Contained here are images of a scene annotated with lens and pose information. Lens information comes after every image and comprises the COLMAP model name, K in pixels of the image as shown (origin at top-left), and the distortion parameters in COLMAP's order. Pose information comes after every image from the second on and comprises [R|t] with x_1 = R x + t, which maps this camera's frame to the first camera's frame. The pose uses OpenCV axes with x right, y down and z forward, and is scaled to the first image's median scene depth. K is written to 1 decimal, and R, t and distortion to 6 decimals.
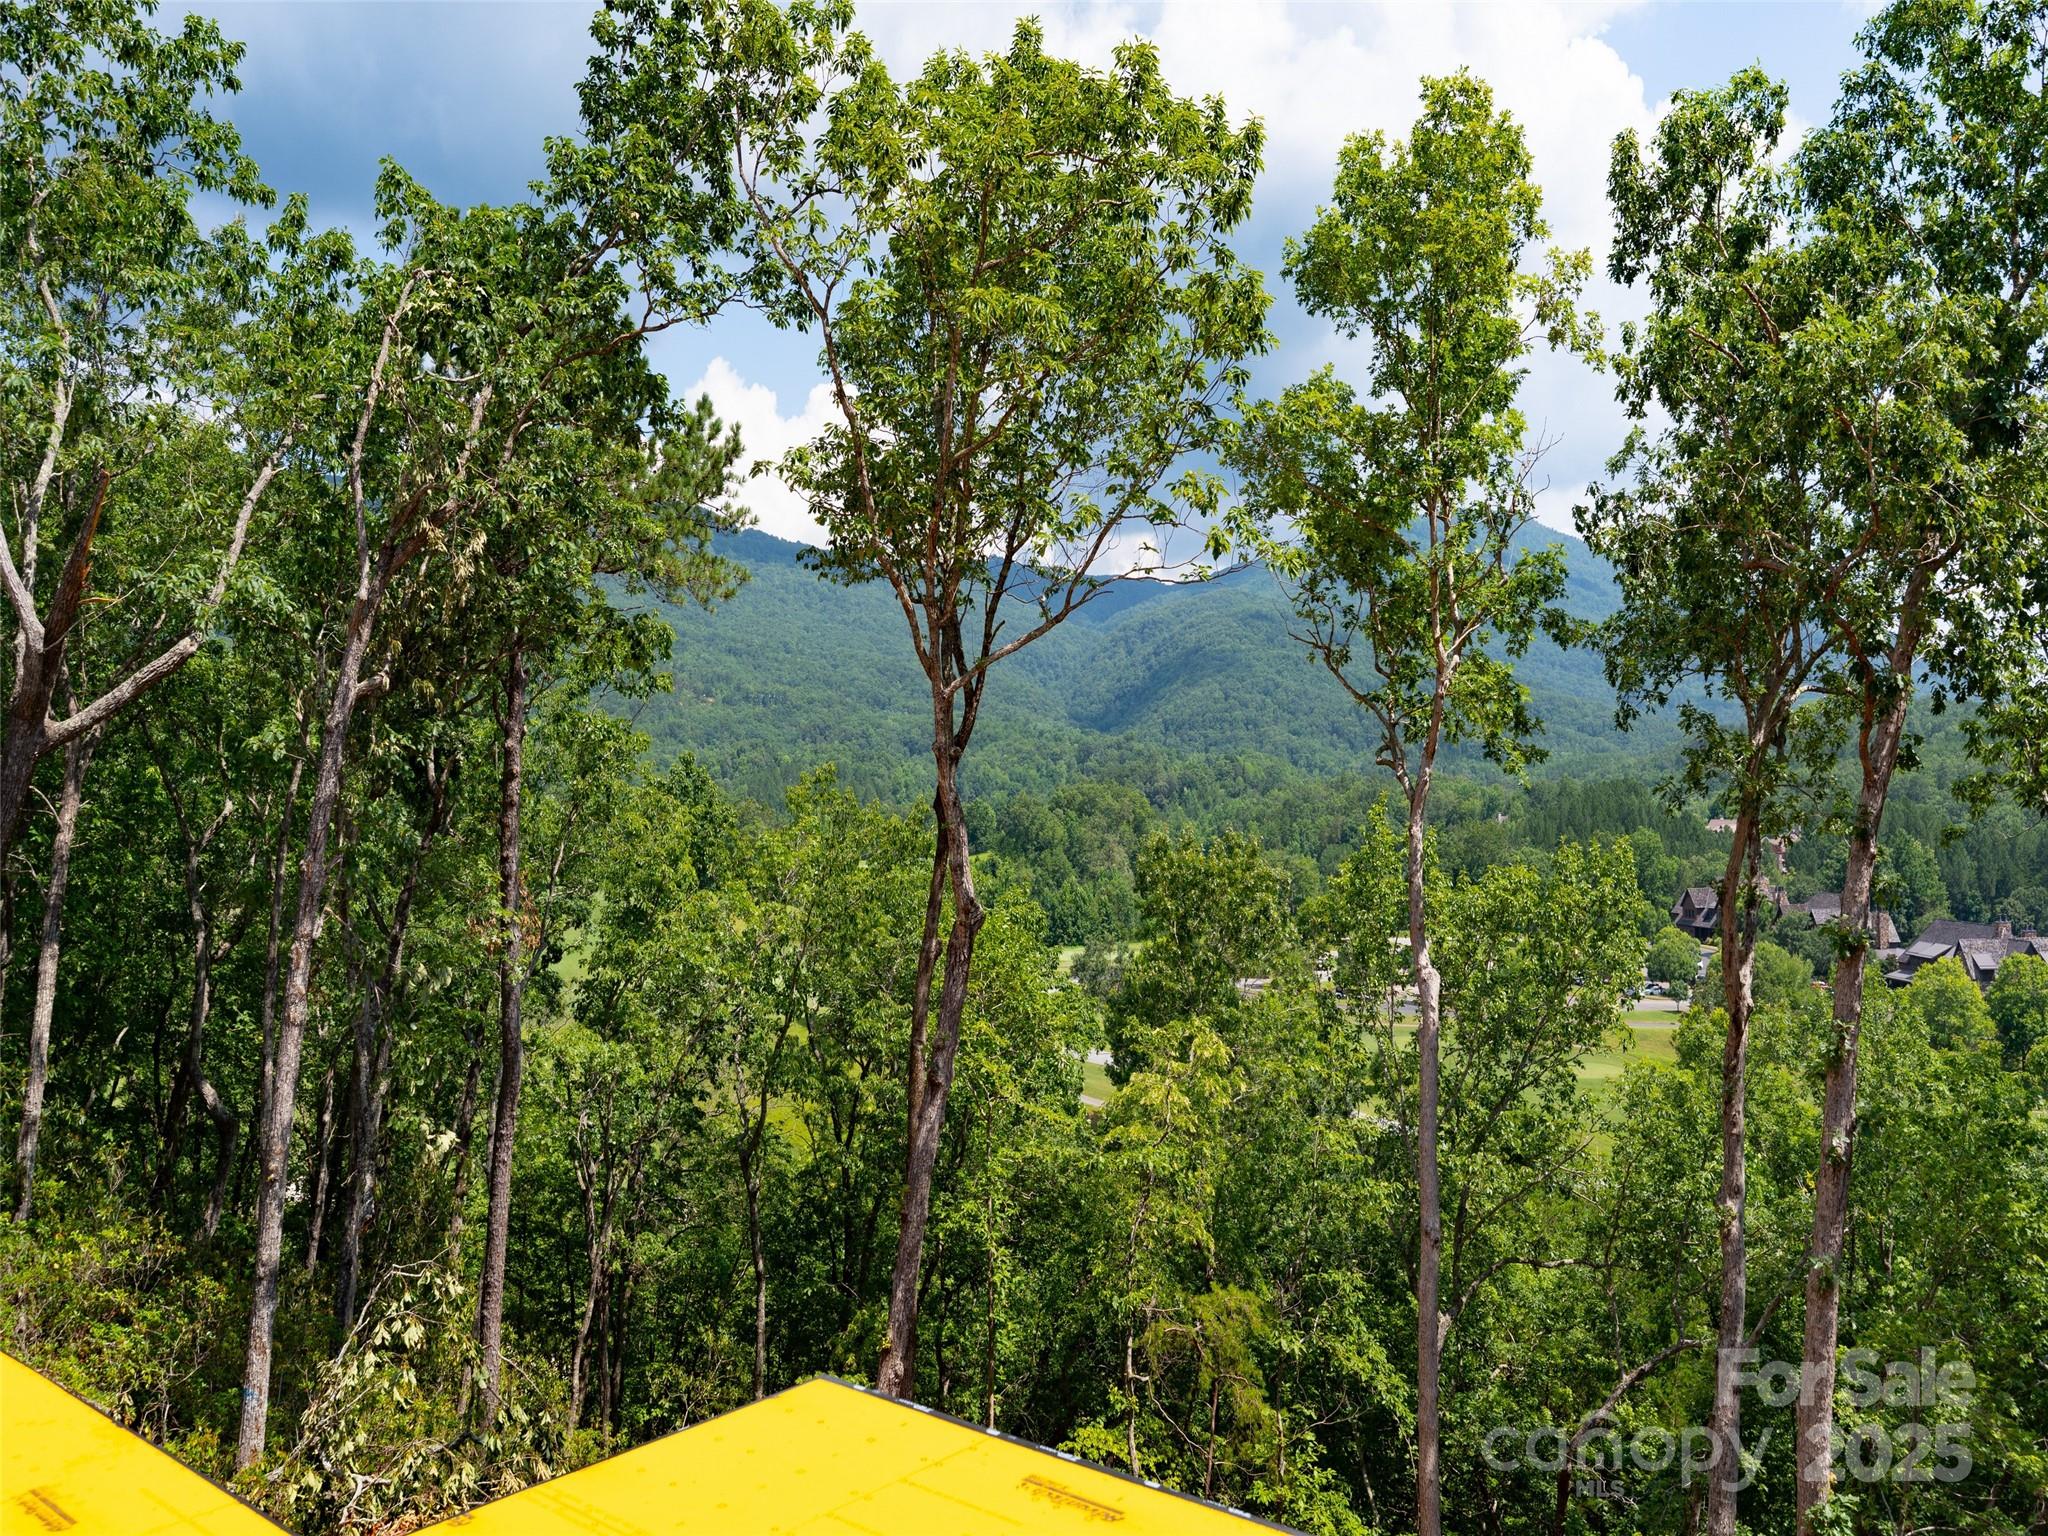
lens RADIAL K [[1595.6, 0, 1024.0], [0, 1595.6, 768.0], [0, 0, 1]] dist [-0.005977, -0.000853]
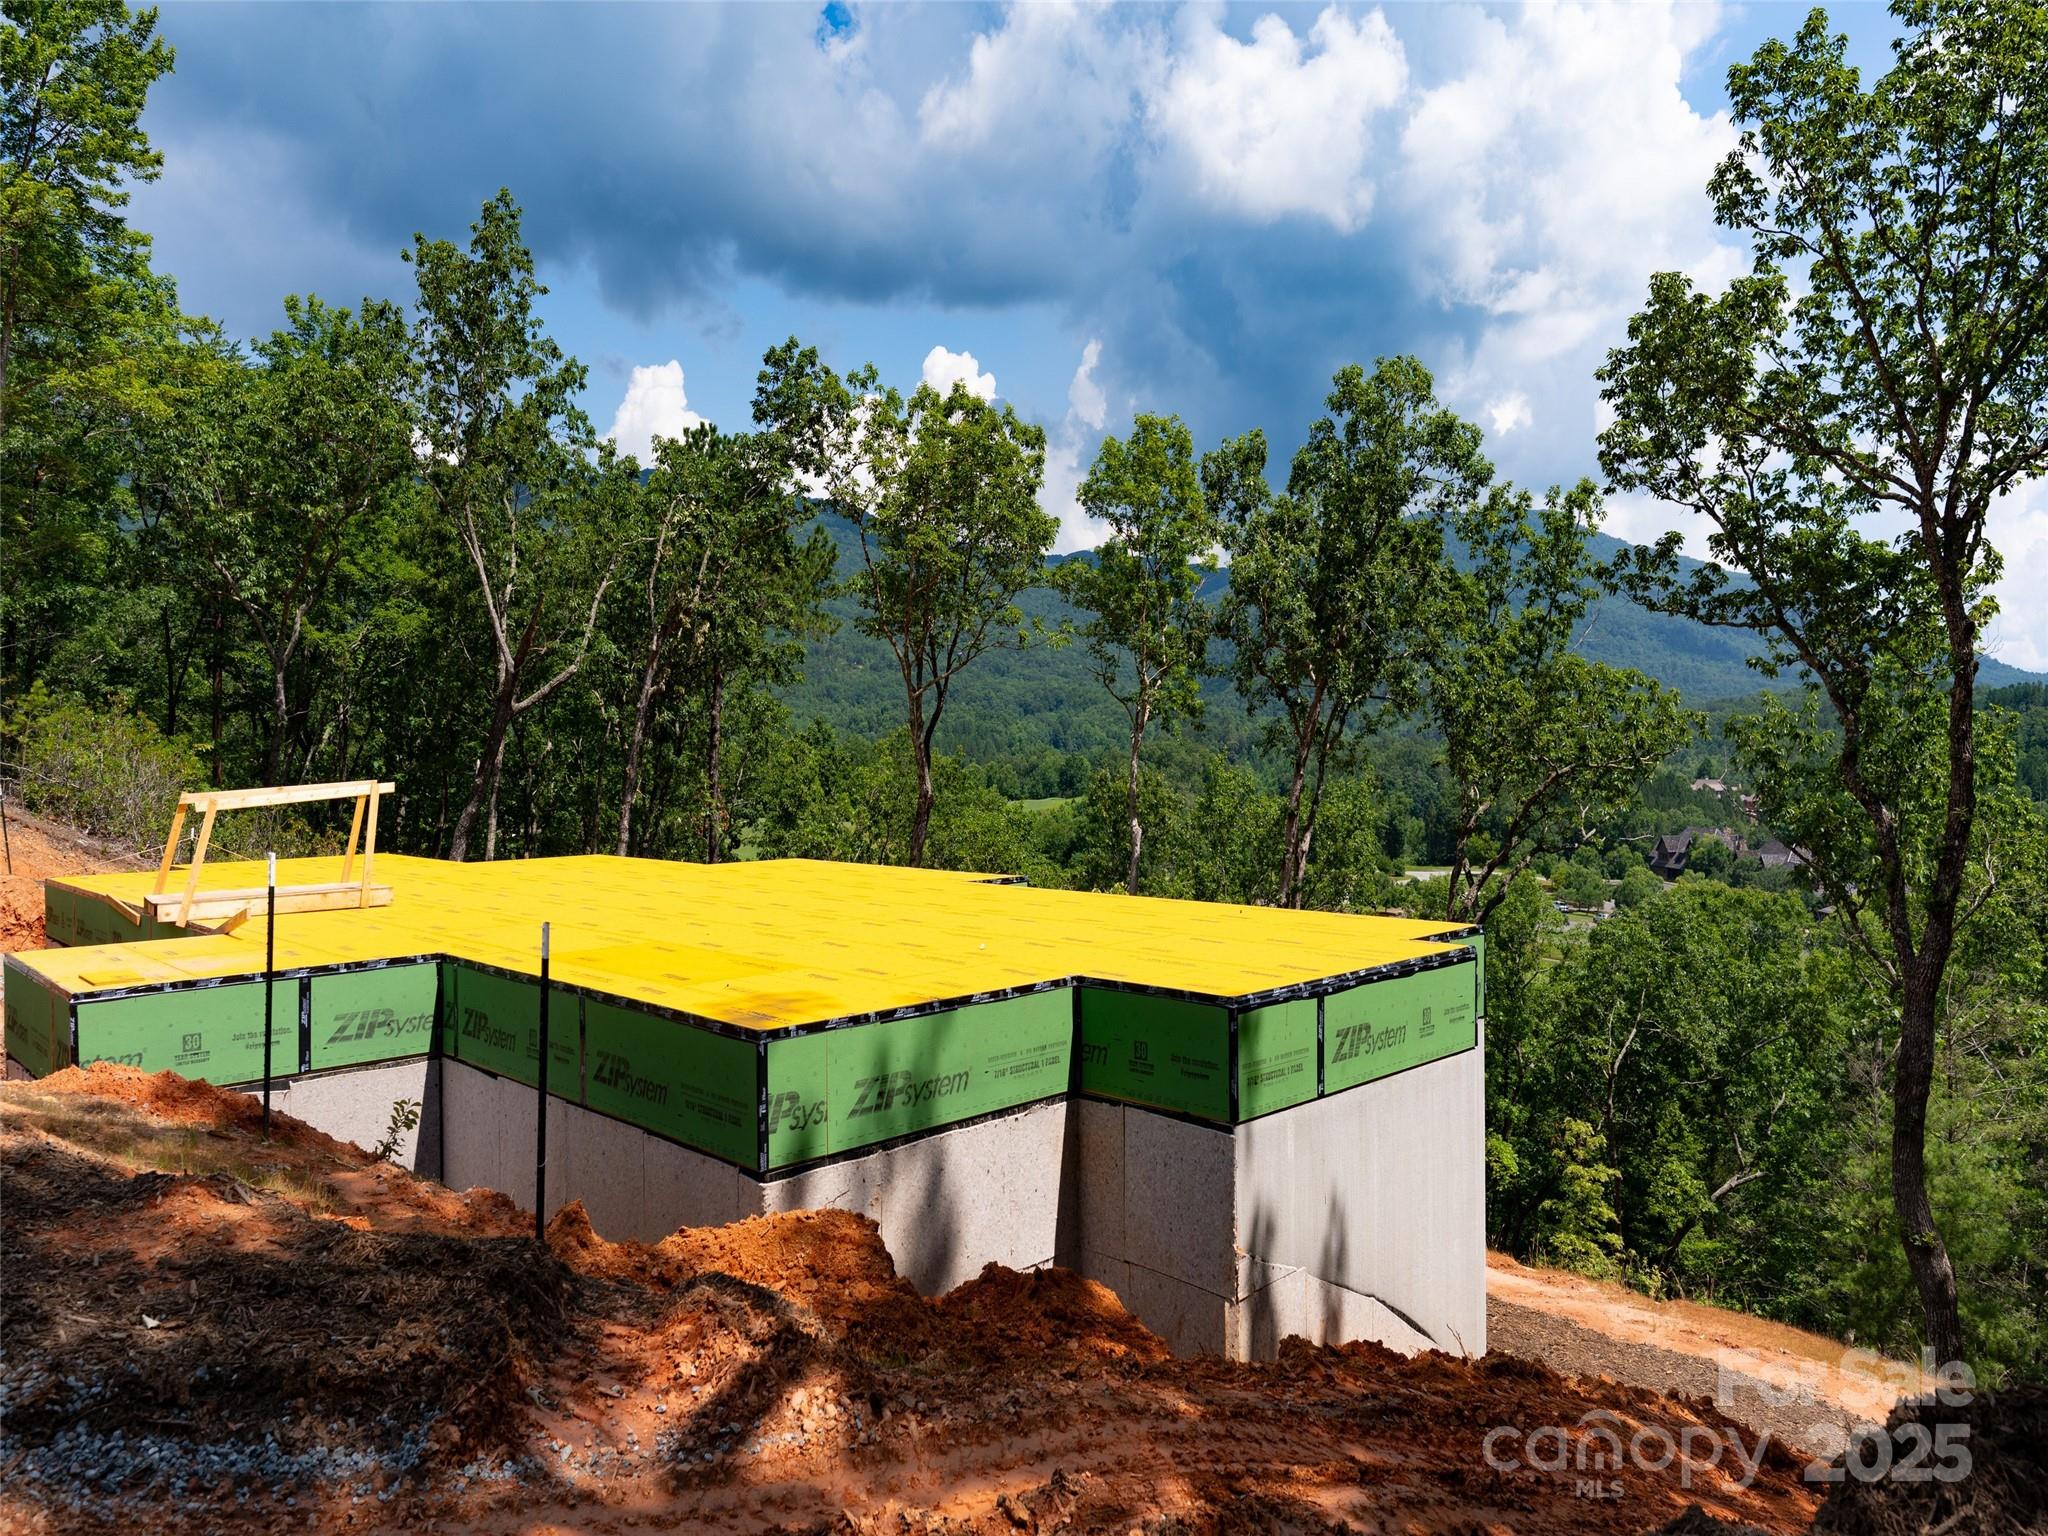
lens RADIAL K [[1322.1, 0, 1024.0], [0, 1322.1, 768.0], [0, 0, 1]] dist [0.048566, -0.090545]
pose [[0.997377, 0.015916, -0.070612, 0.154298], [-0.013709, 0.999406, 0.031631, -0.005298], [0.071073, -0.030580, 0.997002, -0.540127]]
